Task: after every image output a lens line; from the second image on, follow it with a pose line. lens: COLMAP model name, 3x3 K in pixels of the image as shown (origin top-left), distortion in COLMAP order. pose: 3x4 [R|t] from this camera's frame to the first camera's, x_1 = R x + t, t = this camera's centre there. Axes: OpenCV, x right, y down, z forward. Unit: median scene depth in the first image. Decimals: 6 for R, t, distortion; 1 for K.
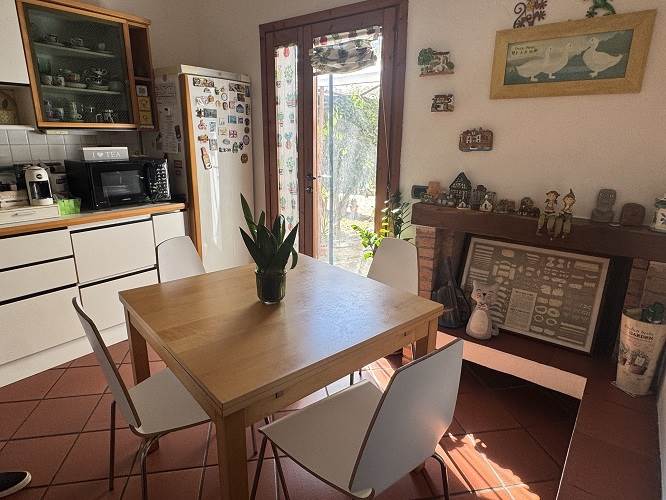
lens RADIAL K [[403.6, 0, 333.0], [0, 403.6, 250.0], [0, 0, 1]] dist [-0.004041, -0.001356]
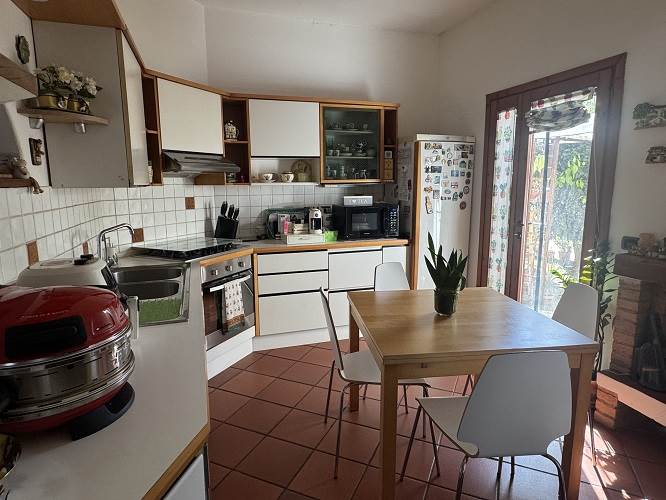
lens RADIAL K [[403.6, 0, 333.0], [0, 403.6, 250.0], [0, 0, 1]] dist [-0.004041, -0.001356]
pose [[0.829803, 0.078767, -0.552470, 0.150320], [-0.137290, 0.988377, -0.065293, 0.033177], [0.540905, 0.130029, 0.830972, -0.186781]]
